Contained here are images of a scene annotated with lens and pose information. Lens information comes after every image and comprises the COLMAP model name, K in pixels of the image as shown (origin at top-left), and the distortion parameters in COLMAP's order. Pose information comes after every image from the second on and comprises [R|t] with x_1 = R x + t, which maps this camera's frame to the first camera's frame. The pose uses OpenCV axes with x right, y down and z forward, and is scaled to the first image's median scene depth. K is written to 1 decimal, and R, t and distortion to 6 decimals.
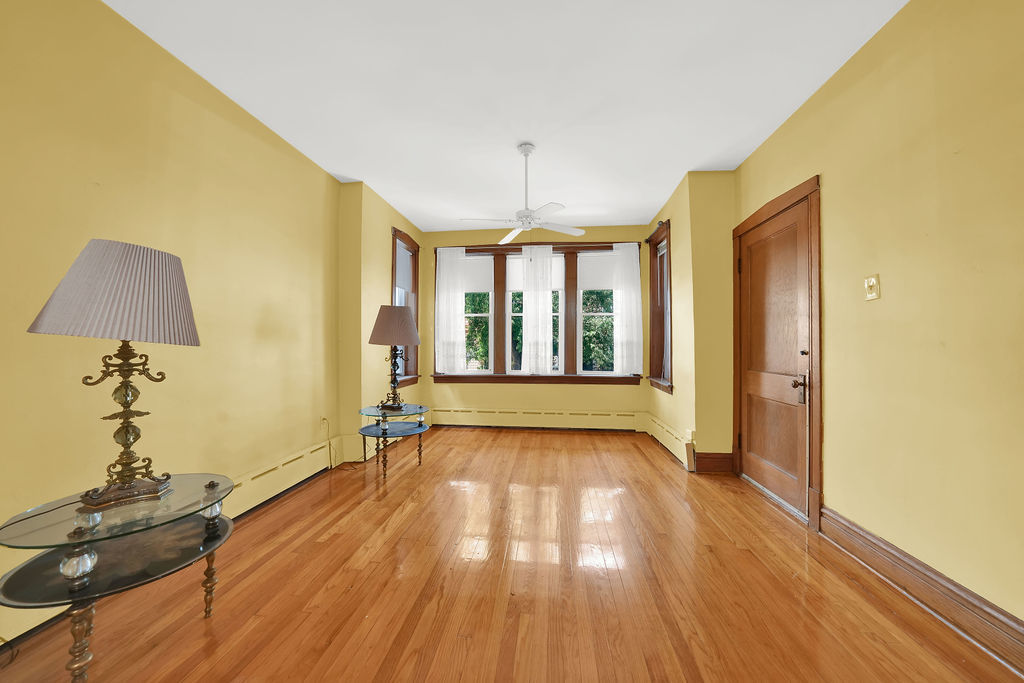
lens RADIAL K [[382.7, 0, 515.3], [0, 382.7, 347.0], [0, 0, 1]] dist [-0.002558, -0.000028]
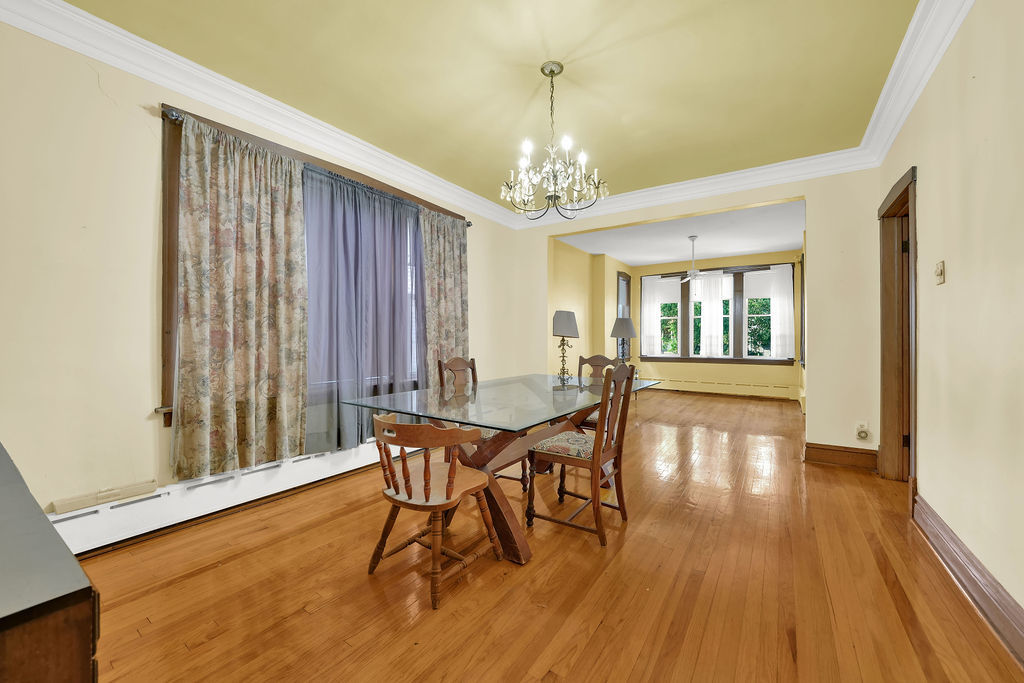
lens RADIAL K [[382.7, 0, 521.1], [0, 382.7, 343.7], [0, 0, 1]] dist [-0.002558, -0.000028]
pose [[0.880540, 0.002968, -0.473962, 0.109585], [0.002237, 0.999943, 0.010419, 0.002206], [0.473966, -0.010235, 0.880484, -0.658976]]
